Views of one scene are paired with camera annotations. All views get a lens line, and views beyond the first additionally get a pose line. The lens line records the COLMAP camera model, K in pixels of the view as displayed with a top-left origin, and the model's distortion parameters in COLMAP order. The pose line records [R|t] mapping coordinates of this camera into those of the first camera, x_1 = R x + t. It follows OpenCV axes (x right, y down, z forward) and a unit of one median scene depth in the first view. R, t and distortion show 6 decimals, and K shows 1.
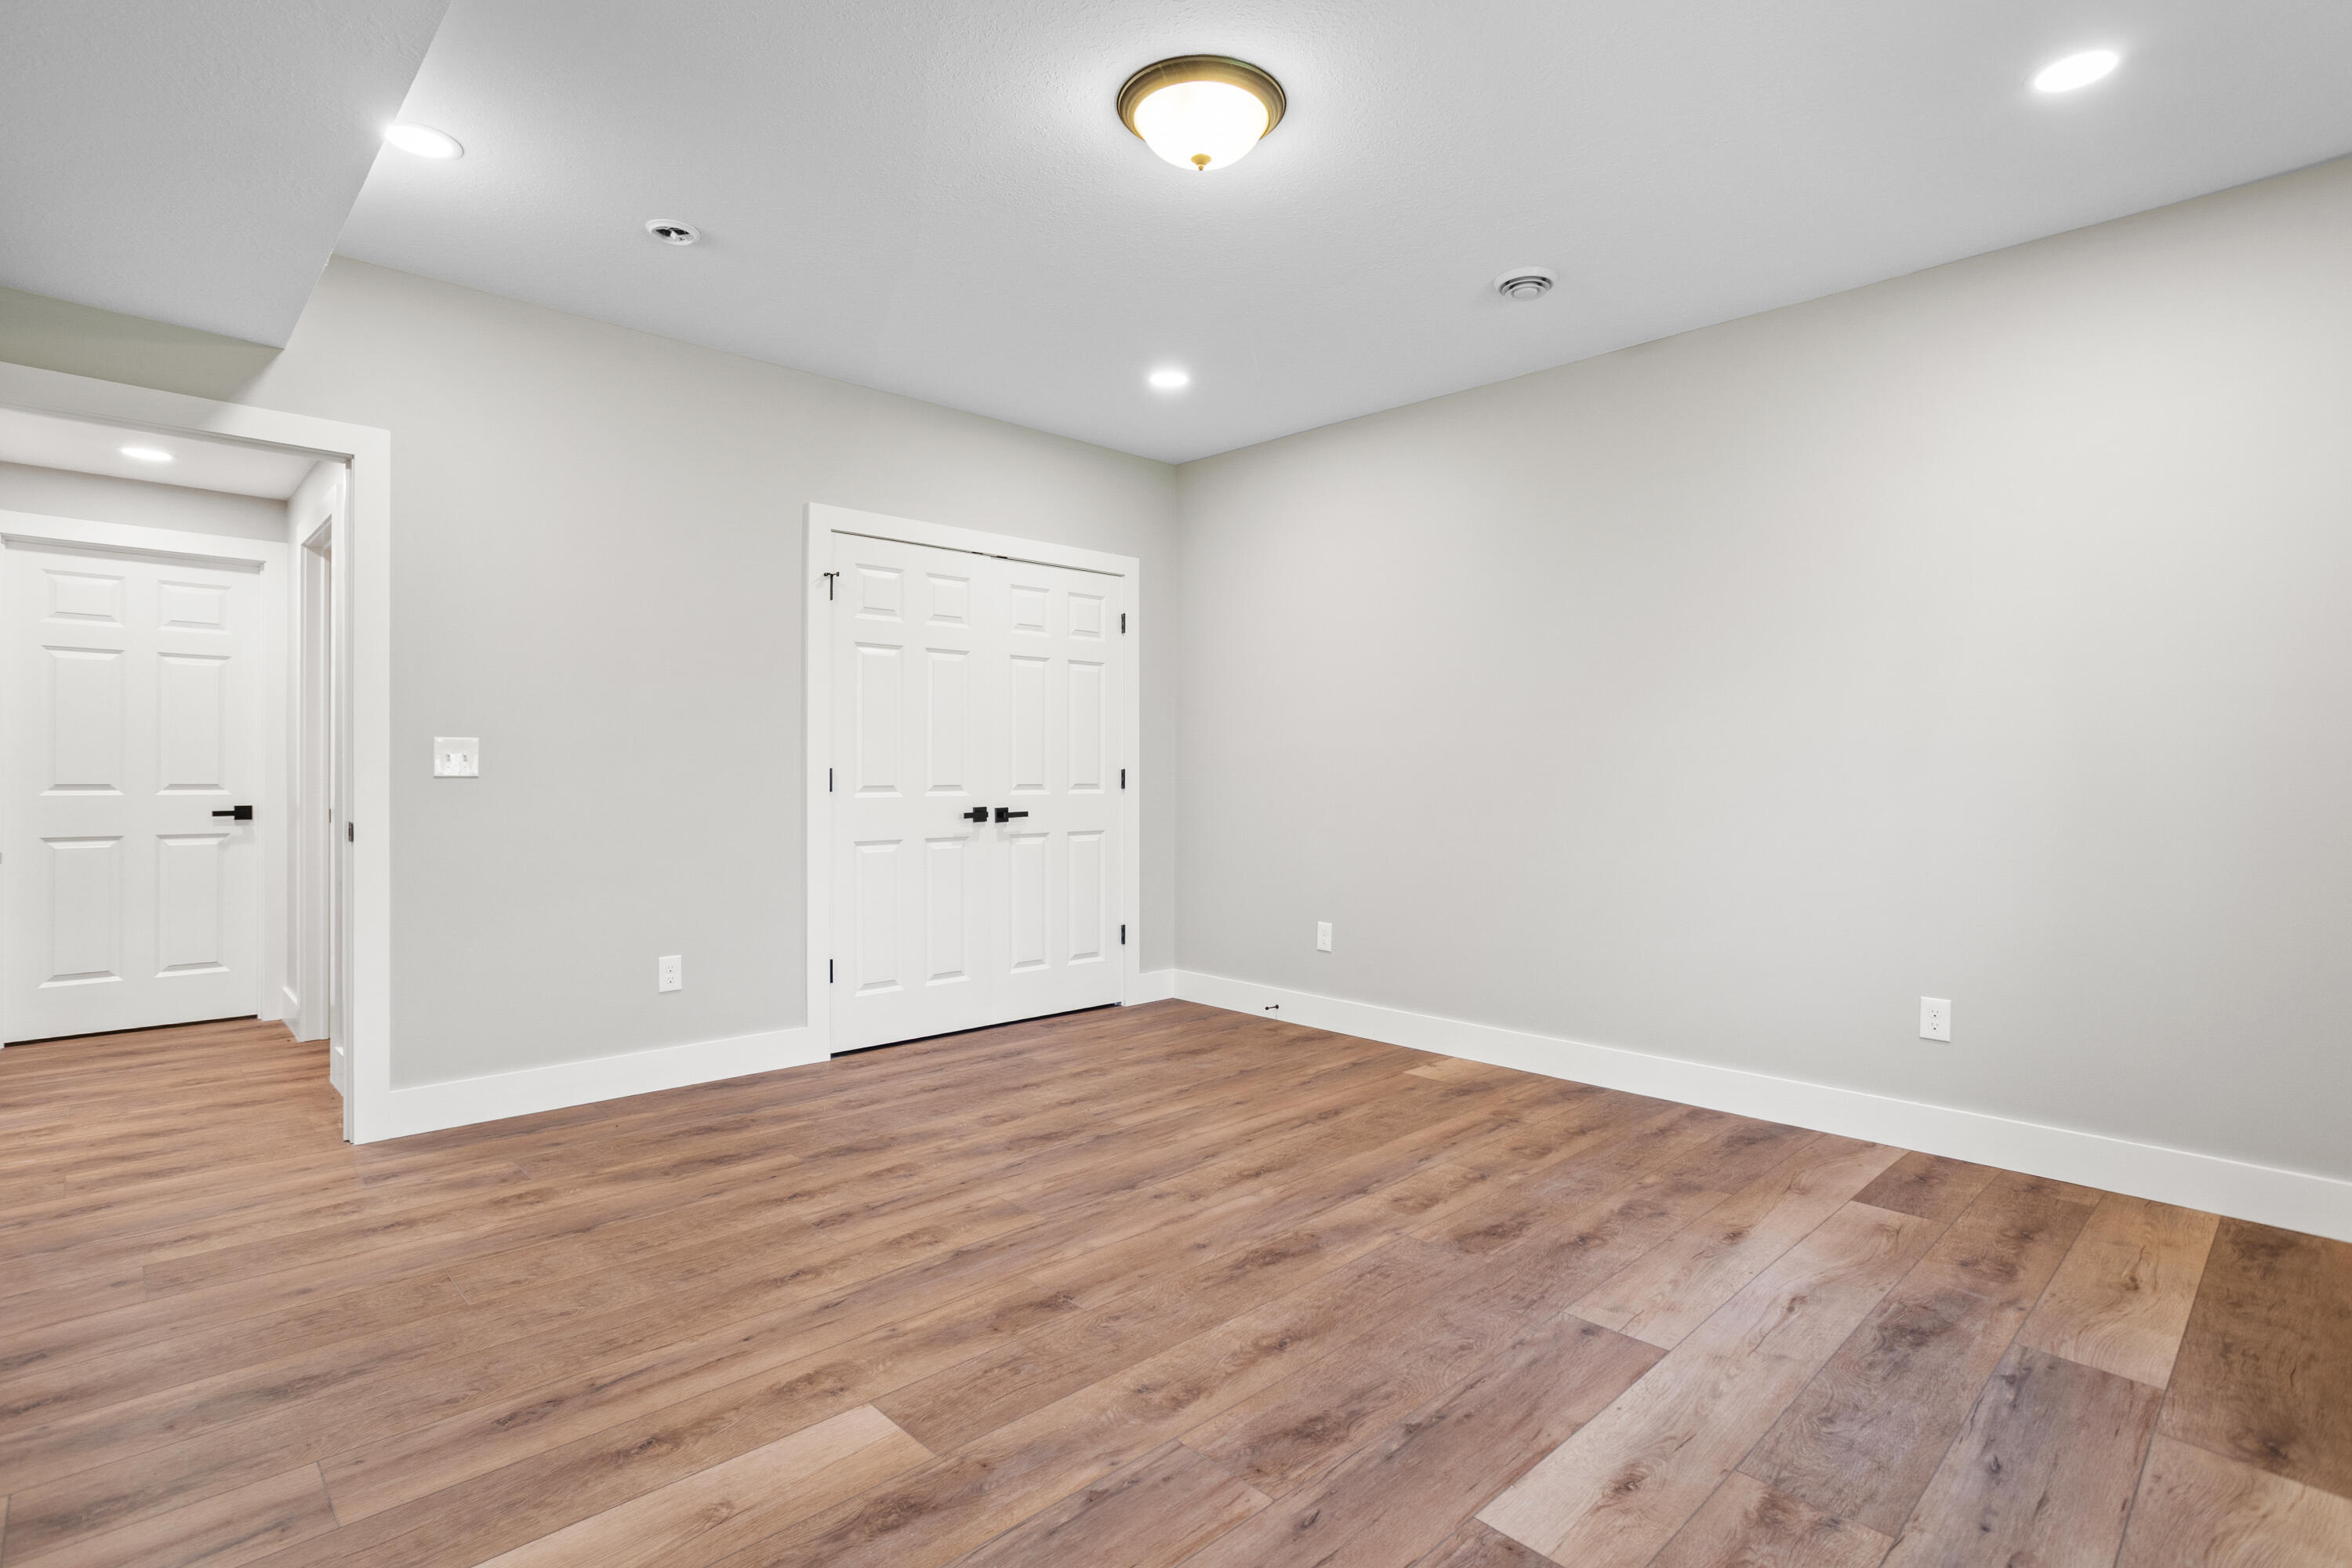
lens RADIAL K [[1128.8, 0, 1165.9], [0, 1128.8, 785.8], [0, 0, 1]] dist [-0.036810, 0.023315]
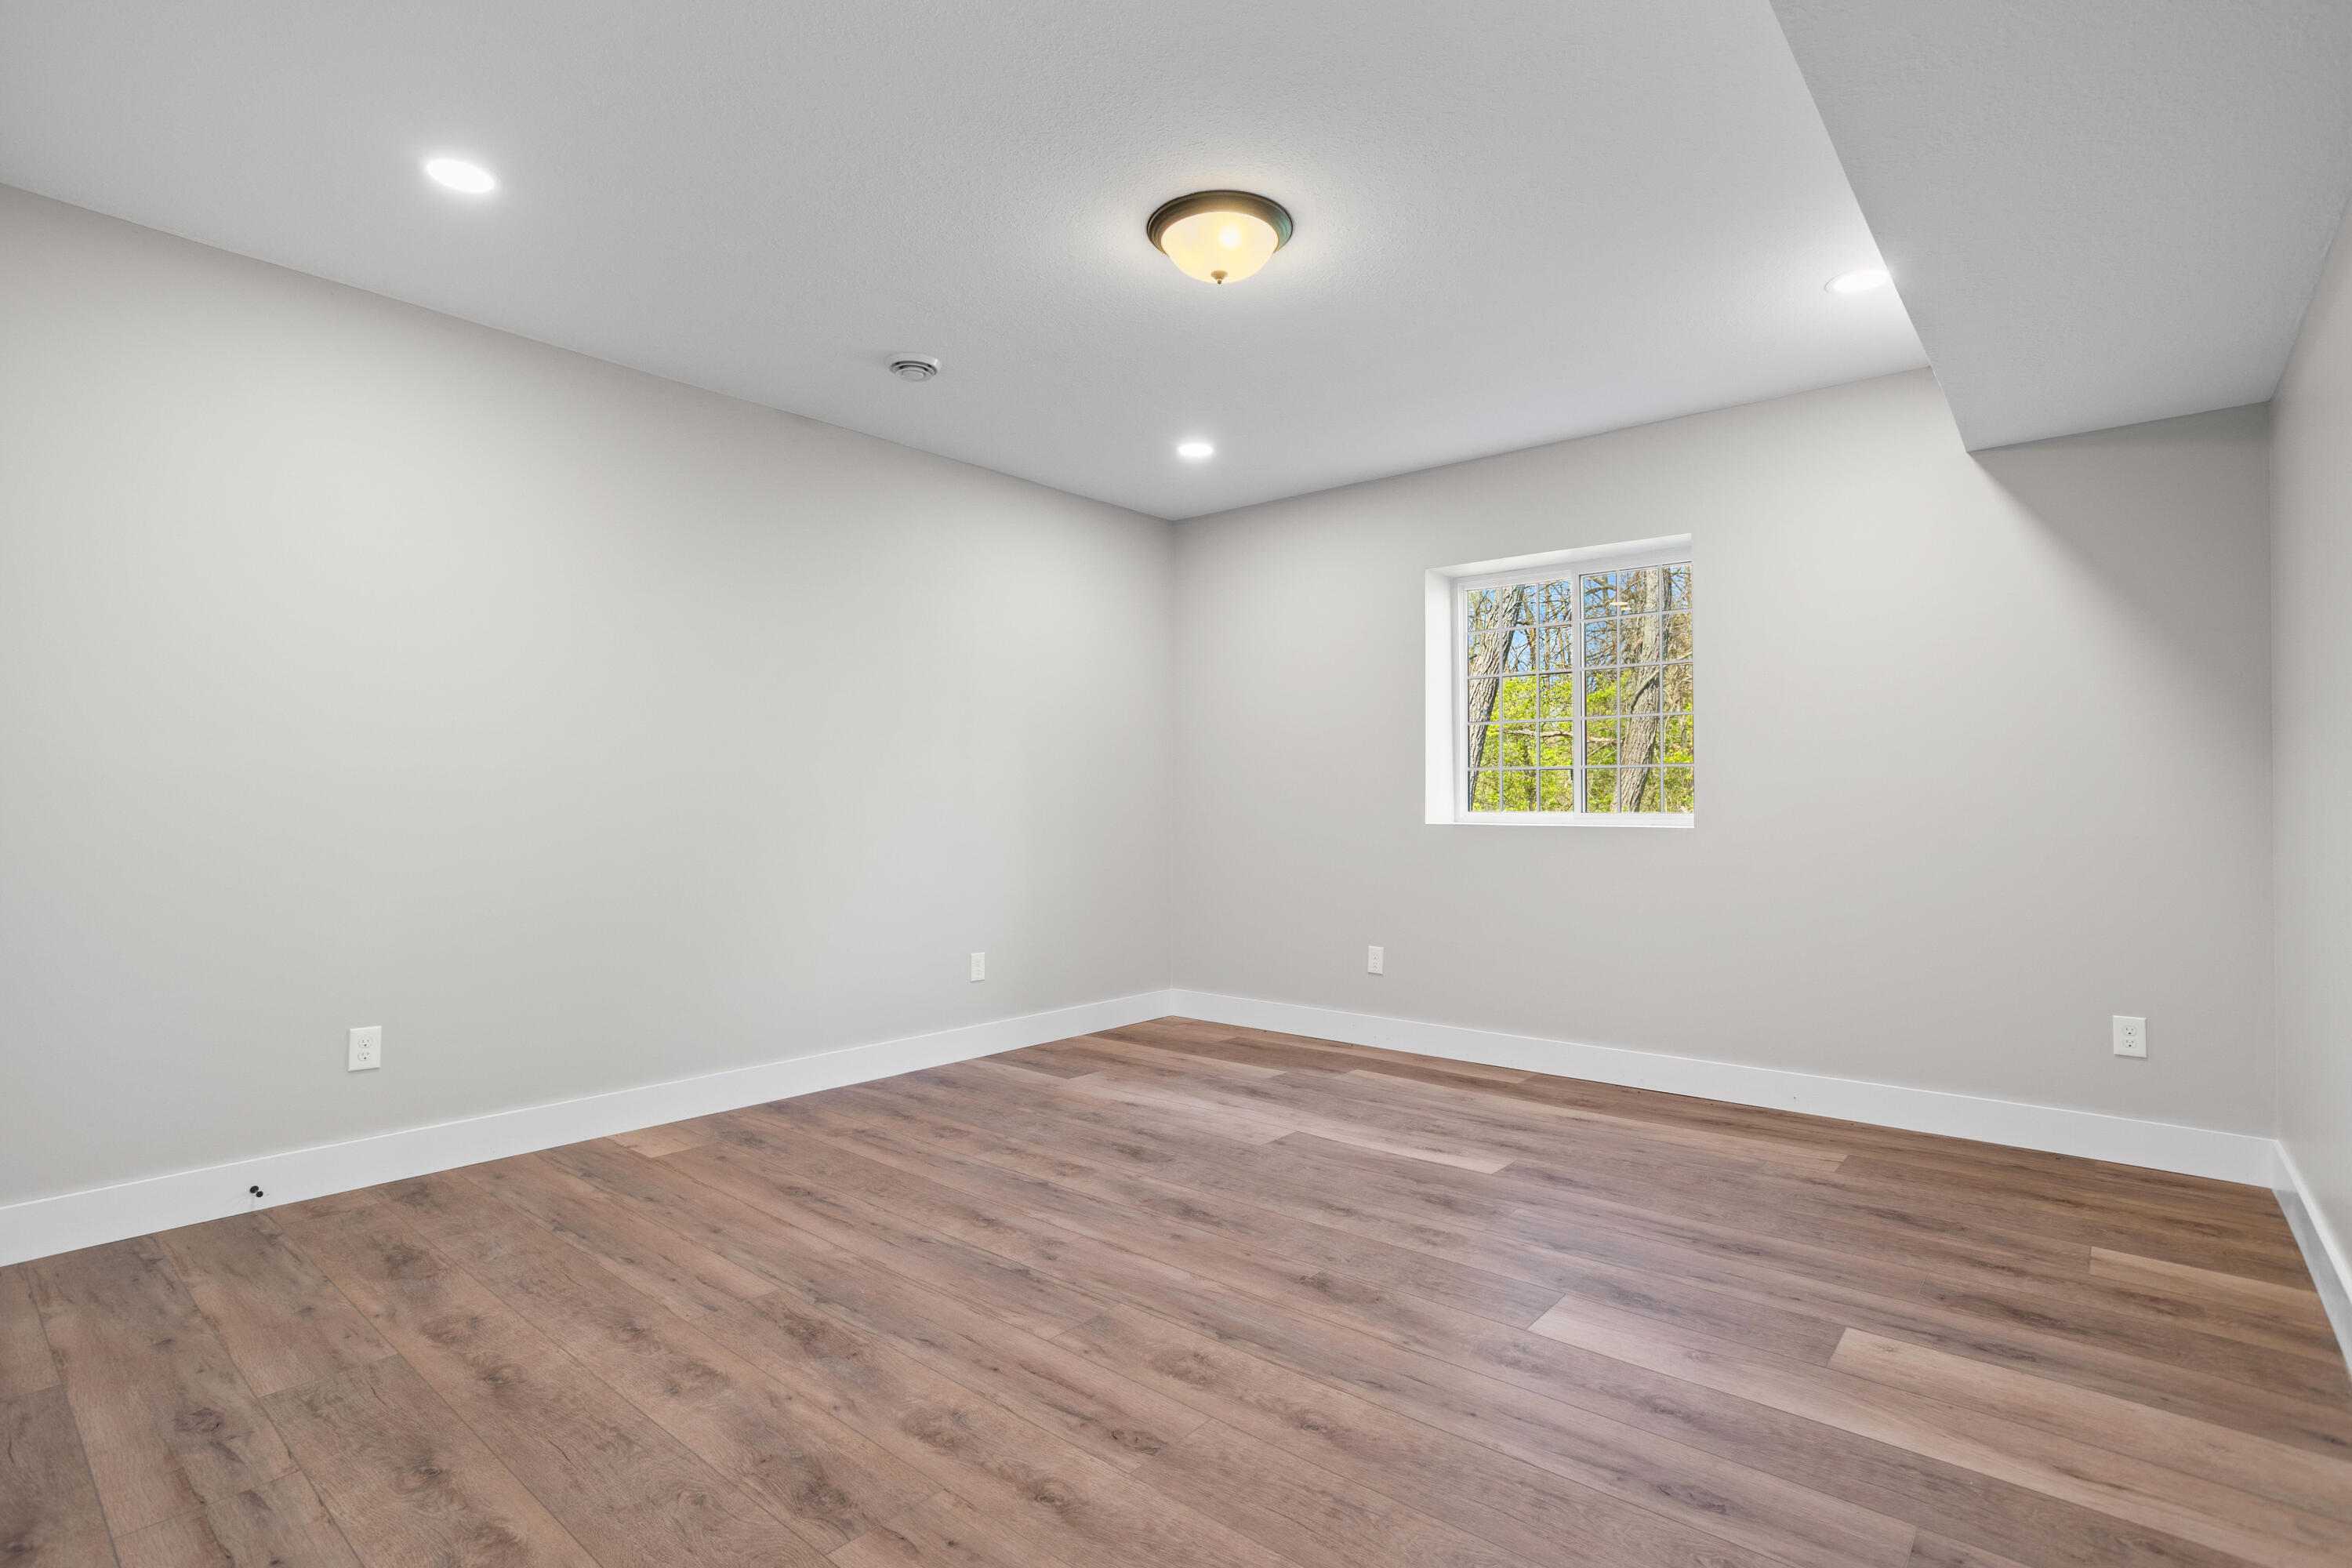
lens RADIAL K [[1128.8, 0, 1174.8], [0, 1128.8, 787.0], [0, 0, 1]] dist [-0.036810, 0.023315]
pose [[-0.098706, 0.014255, 0.995015, -0.962772], [0.007209, 0.999881, -0.013609, -0.012269], [-0.995090, 0.005830, -0.098797, 1.001344]]
